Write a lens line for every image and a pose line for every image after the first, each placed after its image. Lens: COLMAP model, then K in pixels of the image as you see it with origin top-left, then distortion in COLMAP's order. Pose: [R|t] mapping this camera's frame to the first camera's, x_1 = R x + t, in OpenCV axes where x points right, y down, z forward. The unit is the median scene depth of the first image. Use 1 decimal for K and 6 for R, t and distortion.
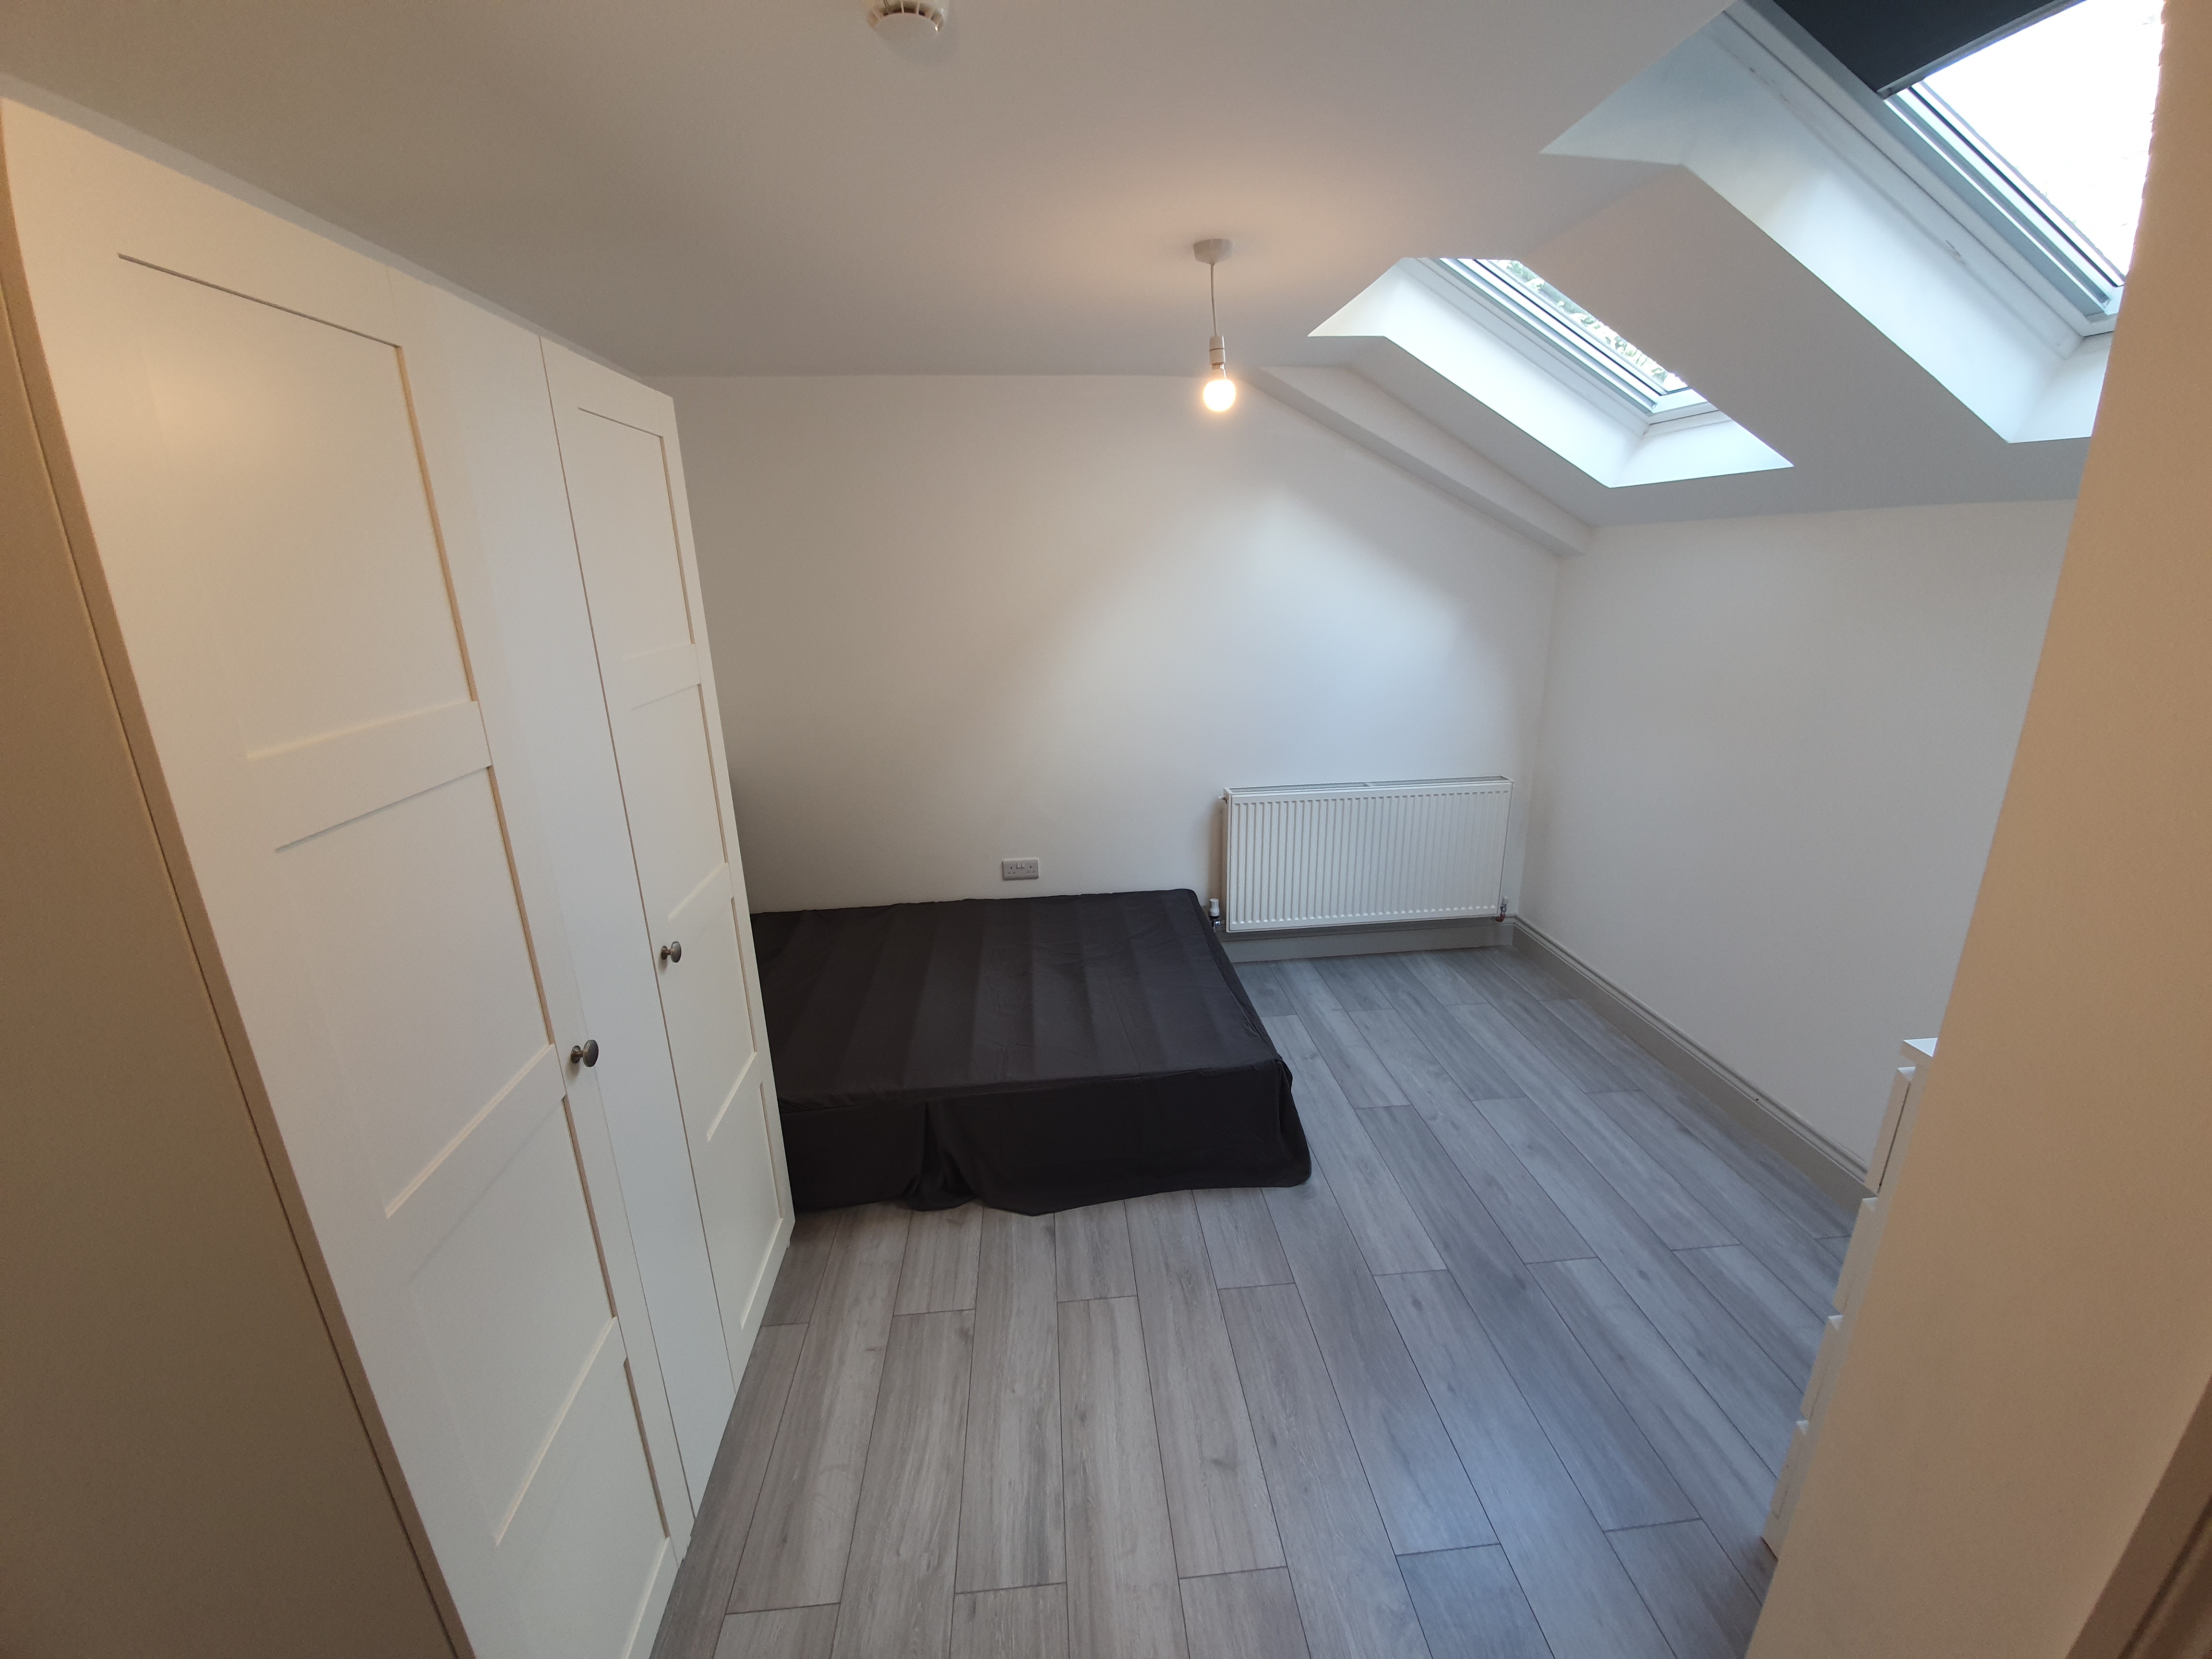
lens RADIAL K [[876.7, 0, 1109.9], [0, 876.7, 824.4], [0, 0, 1]] dist [0.013212, -0.016659]
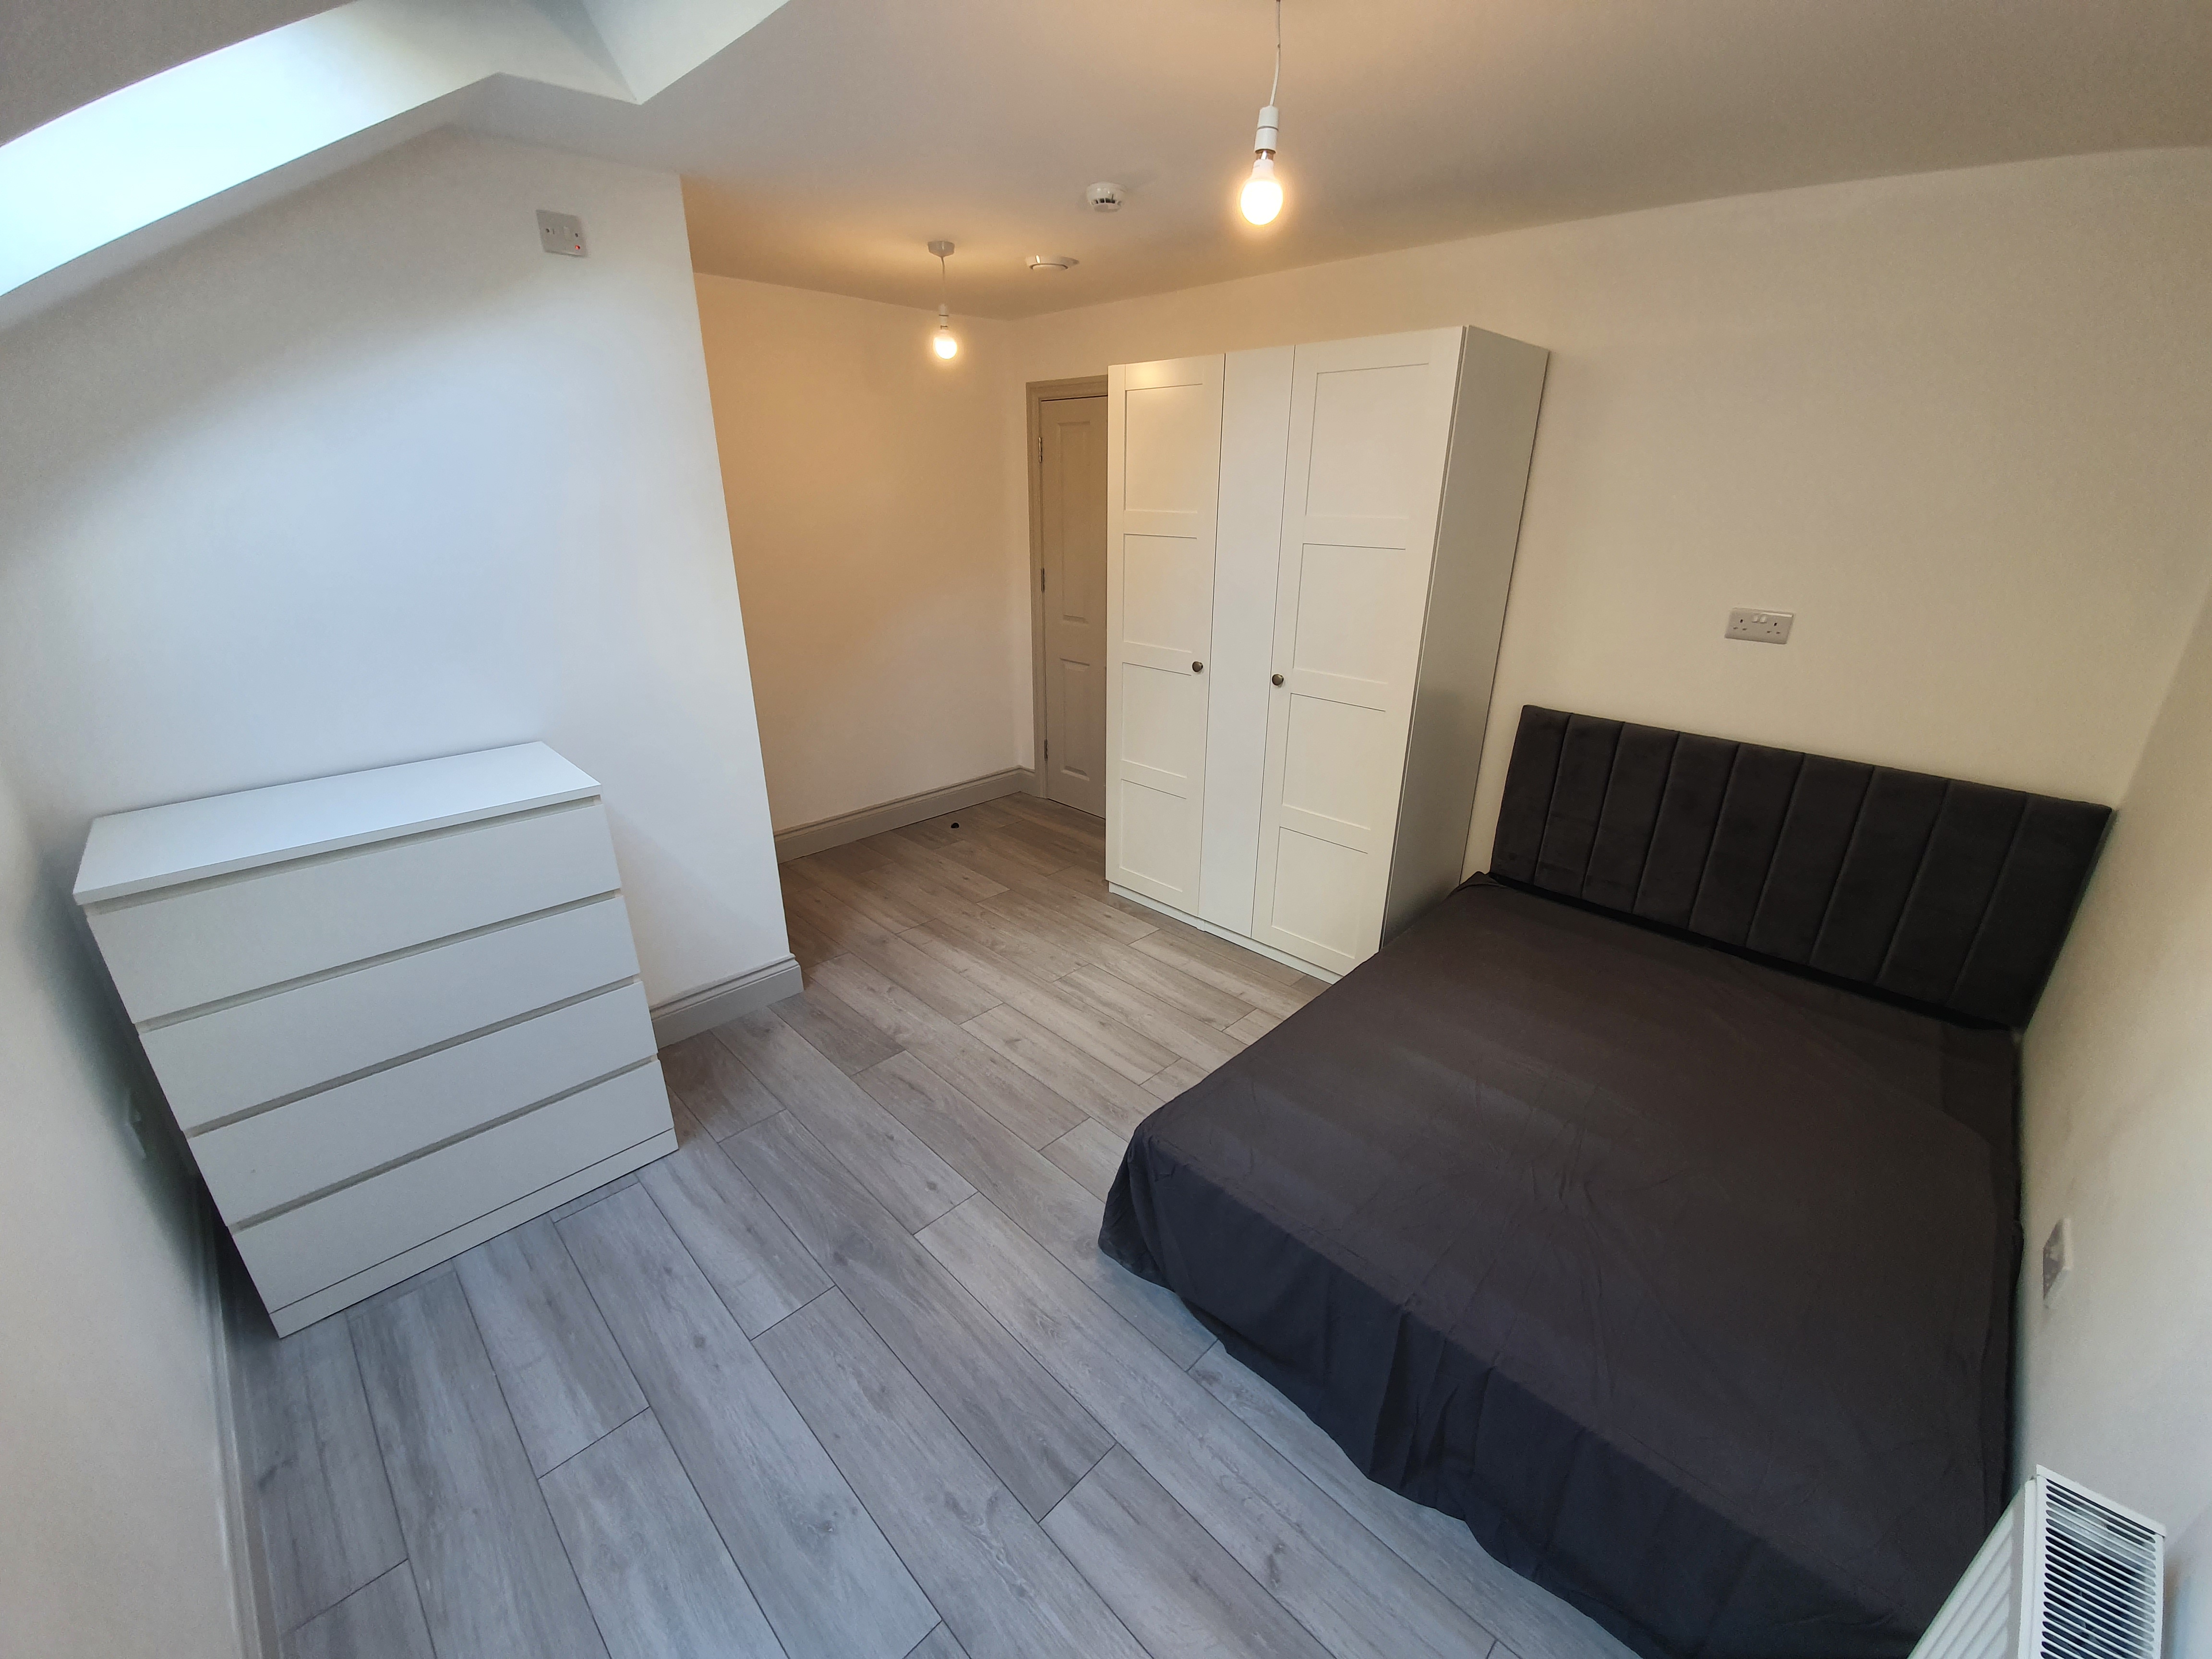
lens RADIAL K [[876.7, 0, 1109.9], [0, 876.7, 824.4], [0, 0, 1]] dist [0.013212, -0.016659]
pose [[-0.761675, 0.248195, -0.598541, 0.705671], [-0.177646, 0.808350, 0.561260, -0.432253], [0.623132, 0.533825, -0.571609, 1.494412]]
